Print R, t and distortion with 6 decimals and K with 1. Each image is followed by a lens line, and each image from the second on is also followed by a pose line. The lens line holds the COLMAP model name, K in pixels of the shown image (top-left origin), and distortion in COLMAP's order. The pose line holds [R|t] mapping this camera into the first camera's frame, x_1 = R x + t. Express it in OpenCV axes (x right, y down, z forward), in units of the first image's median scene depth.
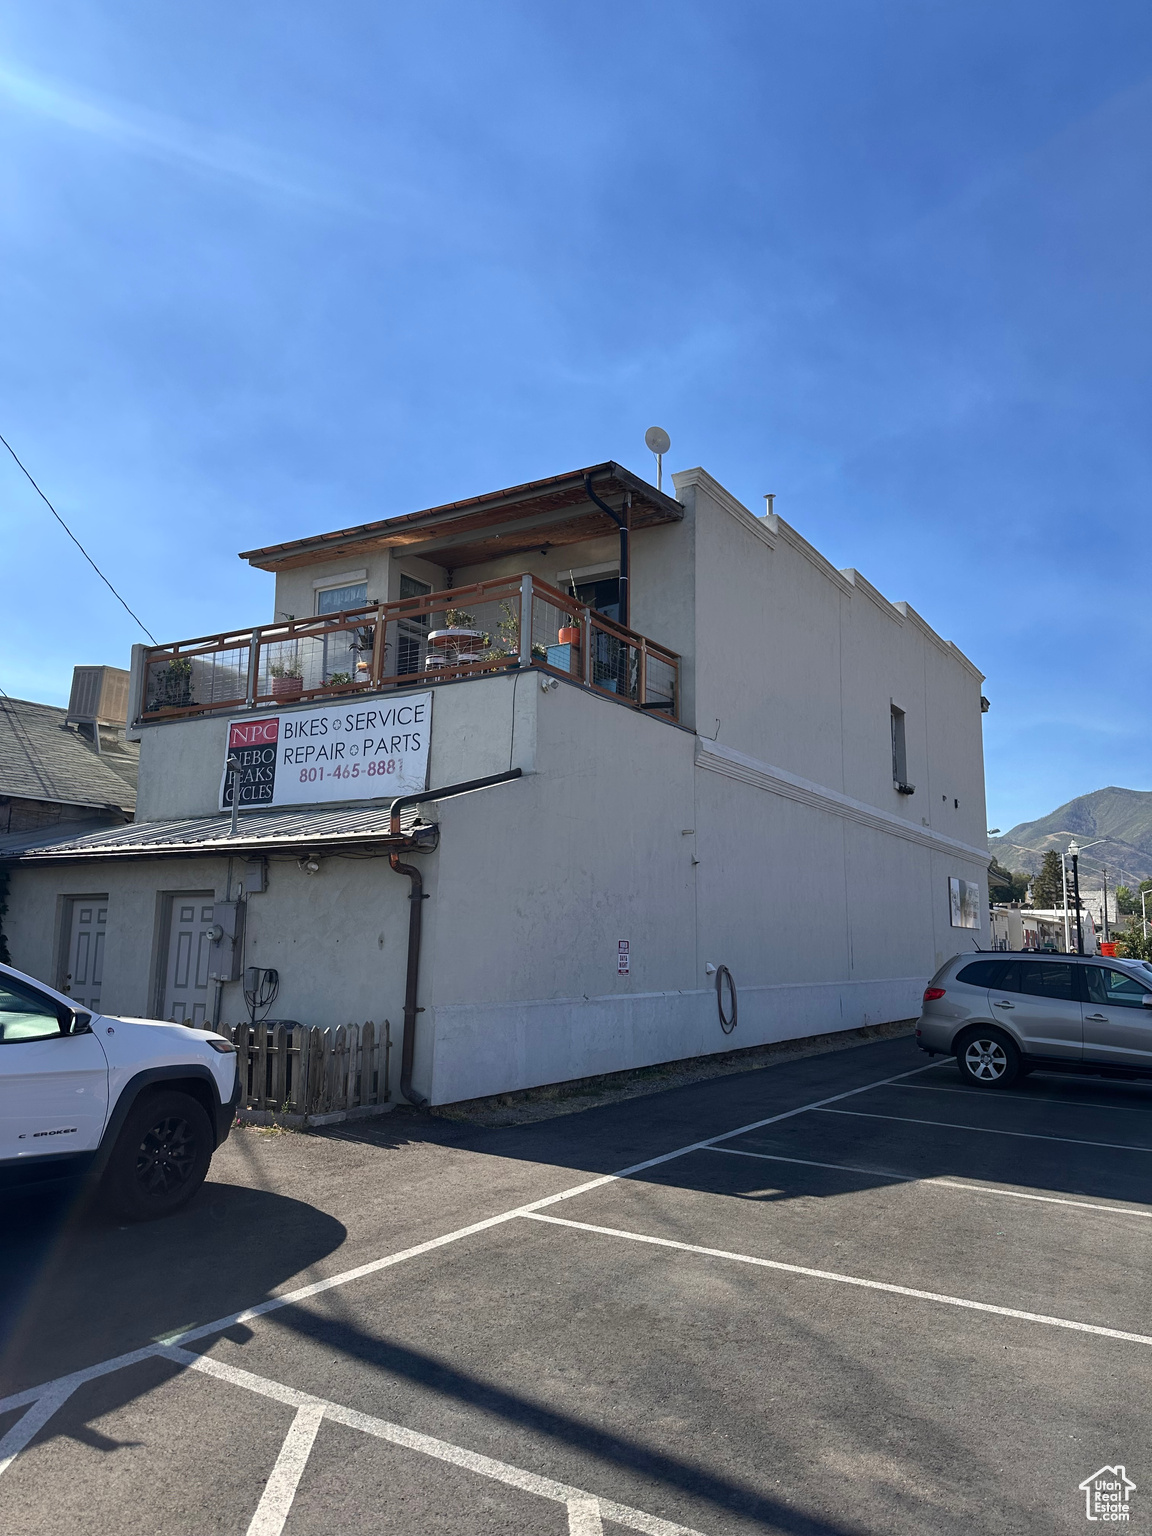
lens RADIAL K [[1080.9, 0, 568.0], [0, 1080.9, 765.1], [0, 0, 1]] dist [0.104018, -0.006648]
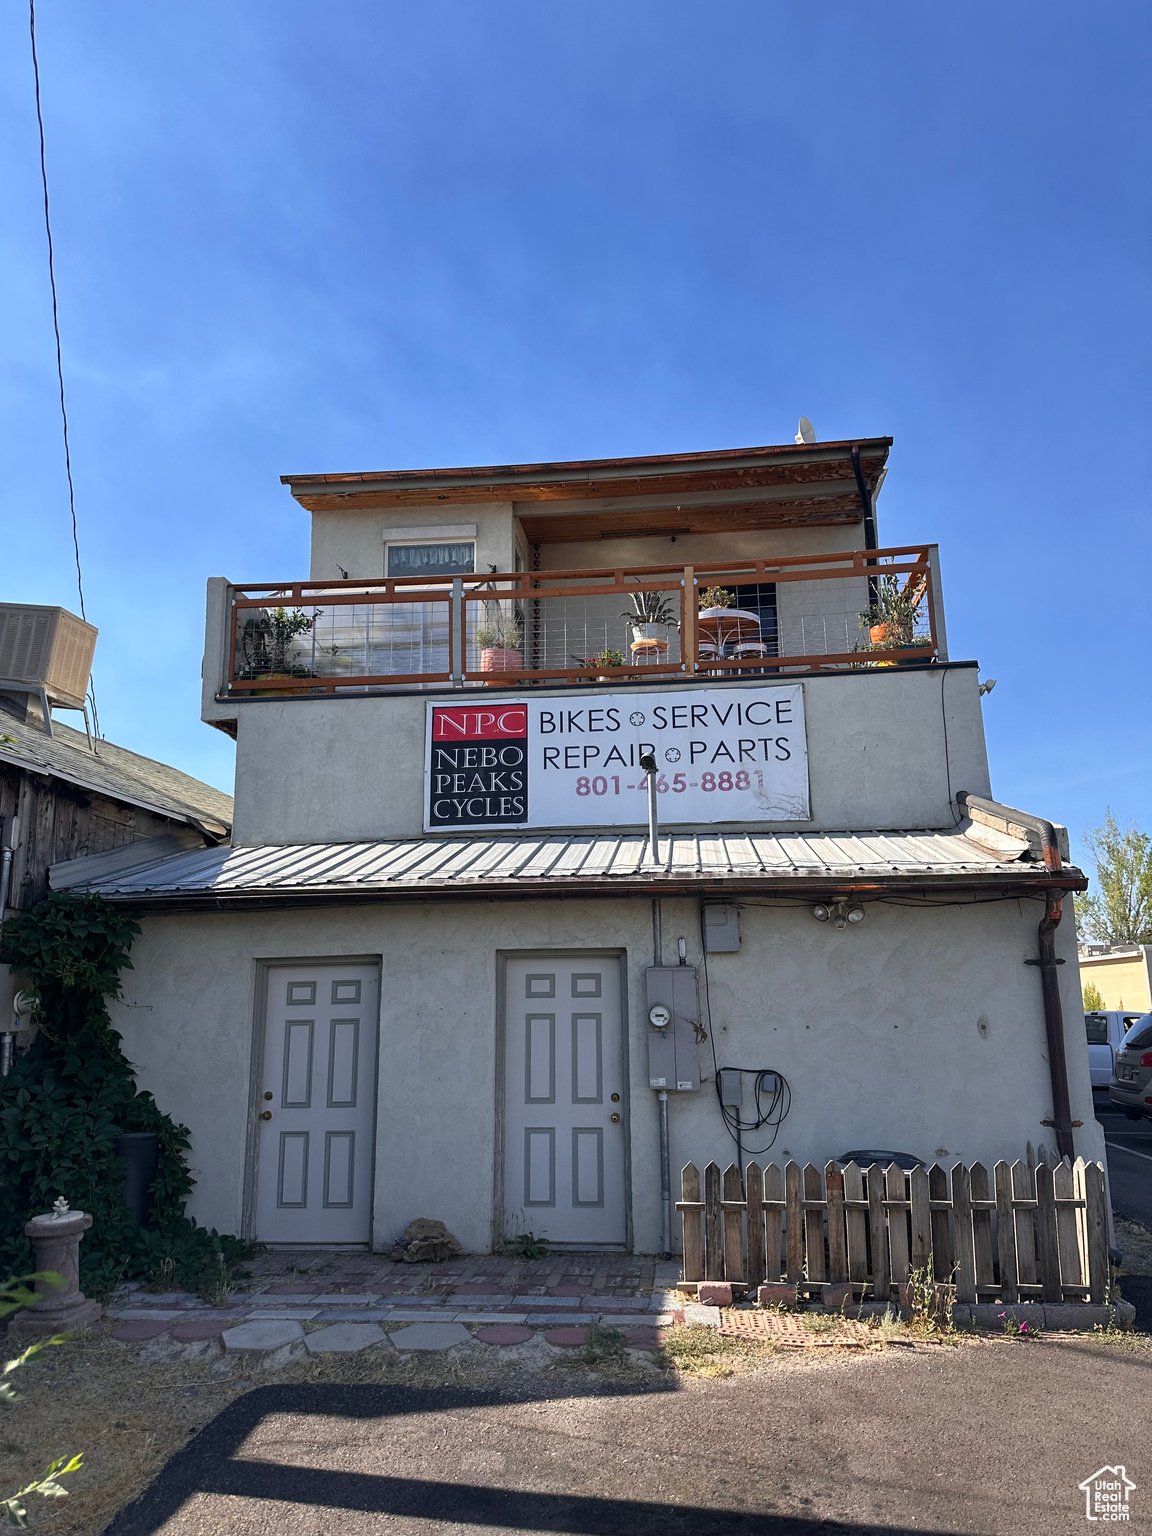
lens RADIAL K [[1080.9, 0, 576.2], [0, 1080.9, 756.9], [0, 0, 1]] dist [0.104018, -0.006648]
pose [[0.898668, 0.069331, 0.433115, -0.547059], [-0.044990, 0.996791, -0.066212, 0.036924], [-0.436316, 0.040016, 0.898903, 0.359549]]
